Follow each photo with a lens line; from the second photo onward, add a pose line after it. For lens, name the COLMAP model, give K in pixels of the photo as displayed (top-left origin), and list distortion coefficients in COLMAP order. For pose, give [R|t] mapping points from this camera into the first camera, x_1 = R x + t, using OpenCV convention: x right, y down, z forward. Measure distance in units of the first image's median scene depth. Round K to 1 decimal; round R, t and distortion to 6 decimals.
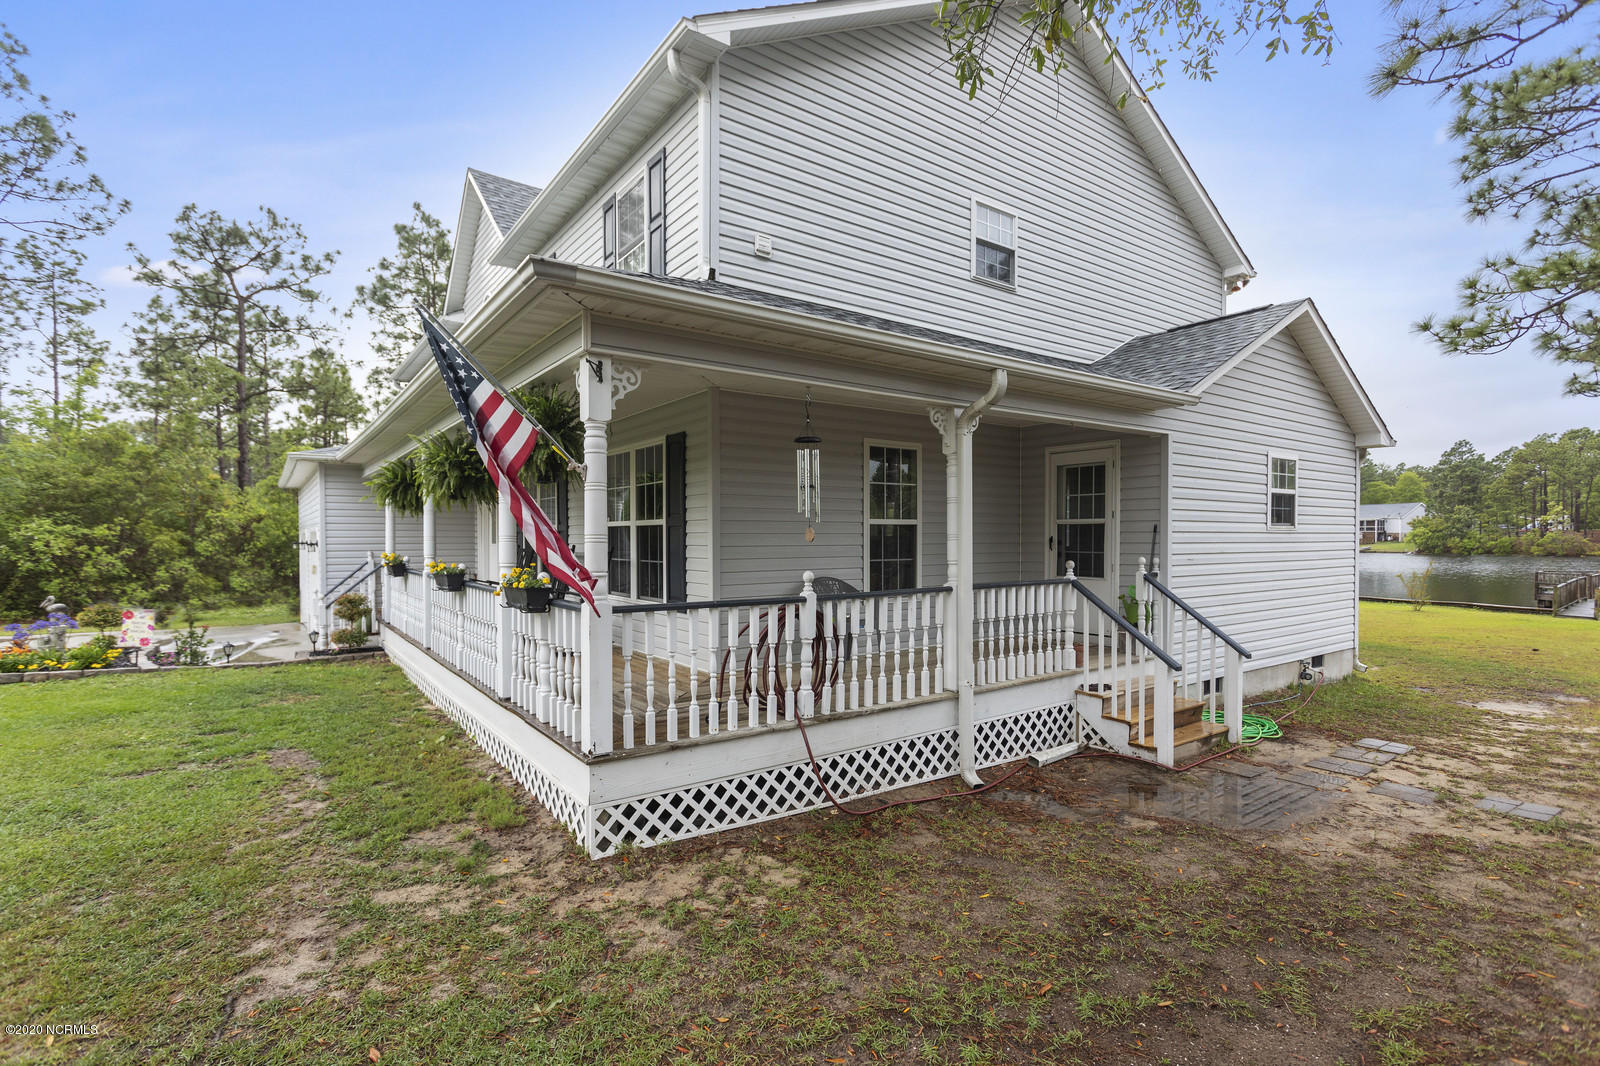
lens RADIAL K [[759.4, 0, 788.2], [0, 759.4, 544.2], [0, 0, 1]] dist [-0.001979, 0.001017]
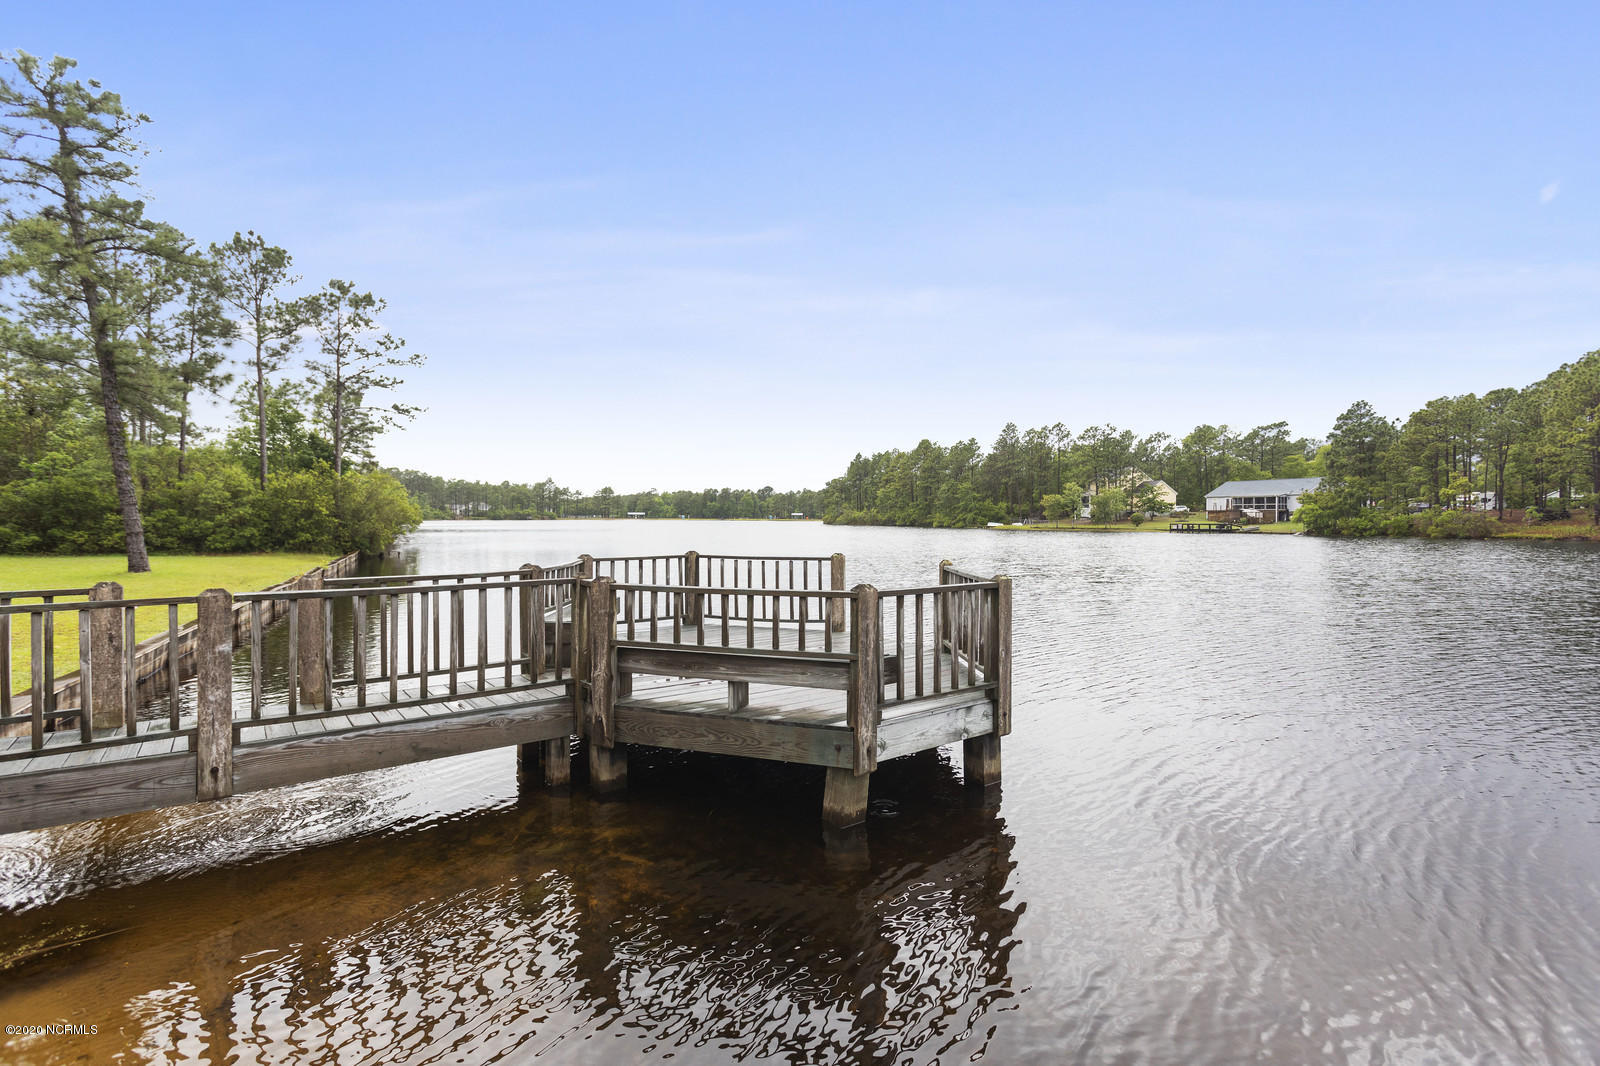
lens RADIAL K [[759.4, 0, 775.4], [0, 759.4, 510.0], [0, 0, 1]] dist [-0.001979, 0.001017]
pose [[0.999953, 0.009616, 0.001446, 0.240451], [-0.009589, 0.999798, -0.017670, 0.005339], [-0.001615, 0.017655, 0.999843, 0.162655]]
